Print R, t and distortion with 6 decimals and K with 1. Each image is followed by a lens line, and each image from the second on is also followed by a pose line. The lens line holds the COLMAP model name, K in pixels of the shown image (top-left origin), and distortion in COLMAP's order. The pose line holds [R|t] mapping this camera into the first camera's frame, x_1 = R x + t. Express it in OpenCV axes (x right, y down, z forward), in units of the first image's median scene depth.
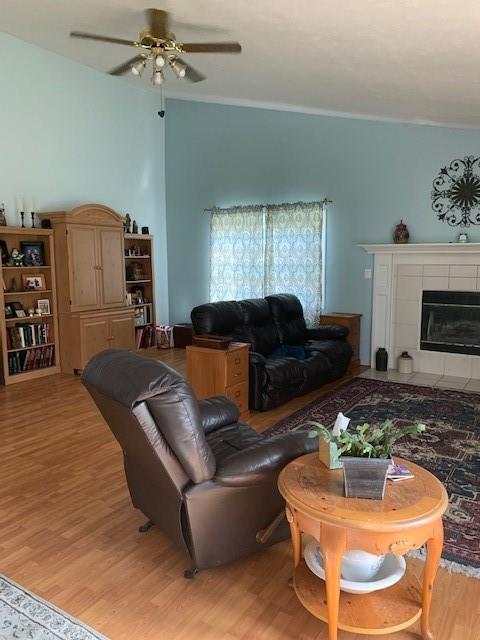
lens RADIAL K [[486.8, 0, 236.2], [0, 486.8, 320.3], [0, 0, 1]] dist [0.043270, -0.057816]
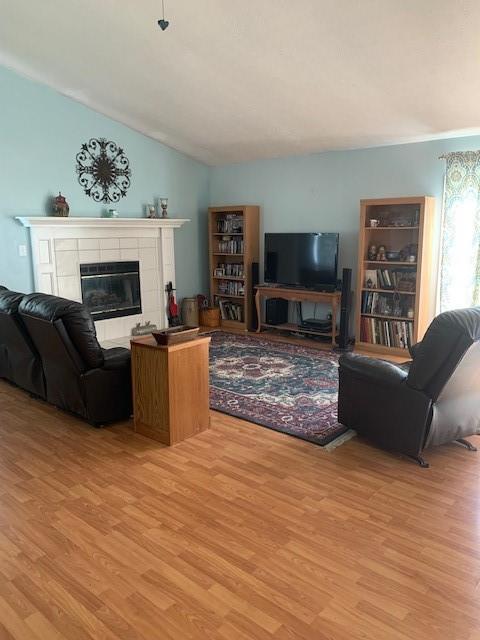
lens RADIAL K [[486.8, 0, 236.7], [0, 486.8, 318.5], [0, 0, 1]] dist [0.043270, -0.057816]
pose [[0.138136, -0.179348, 0.974039, -0.608887], [0.137019, 0.977471, 0.160548, -0.073056], [-0.980889, 0.111285, 0.159598, 0.562813]]
